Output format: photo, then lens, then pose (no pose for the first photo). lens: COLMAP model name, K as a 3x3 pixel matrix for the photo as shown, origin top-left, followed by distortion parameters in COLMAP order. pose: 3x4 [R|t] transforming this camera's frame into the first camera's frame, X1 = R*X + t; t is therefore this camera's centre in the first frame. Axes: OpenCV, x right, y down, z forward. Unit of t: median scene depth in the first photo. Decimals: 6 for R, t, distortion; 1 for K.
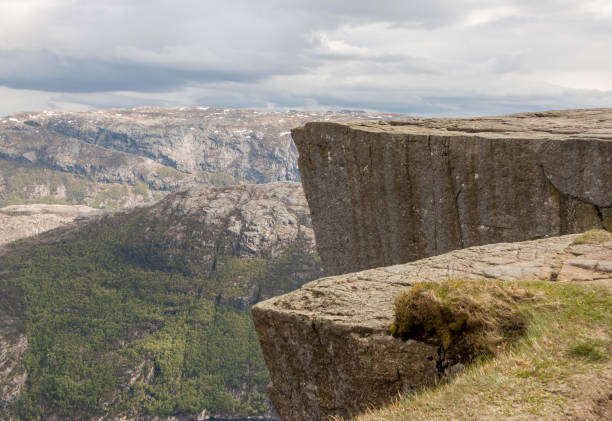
lens RADIAL K [[835.3, 0, 307.3], [0, 835.3, 226.1], [0, 0, 1]] dist [0.016182, -0.007265]
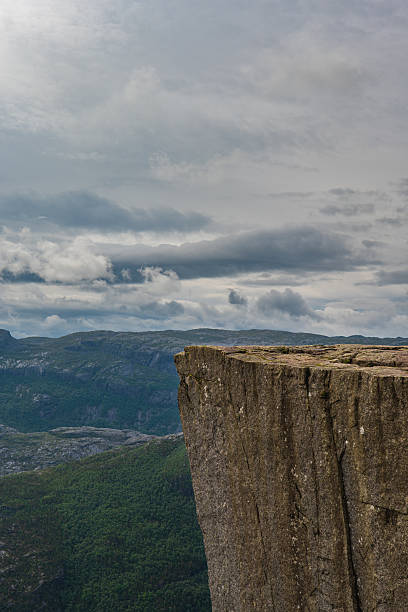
lens RADIAL K [[882.8, 0, 204.0], [0, 882.8, 306.0], [0, 0, 1]] dist [-0.002152, 0.124074]
pose [[0.978958, 0.014618, -0.203537, 0.199178], [-0.048884, 0.985188, -0.164362, -0.031834], [0.198119, 0.170853, 0.965173, 0.240701]]
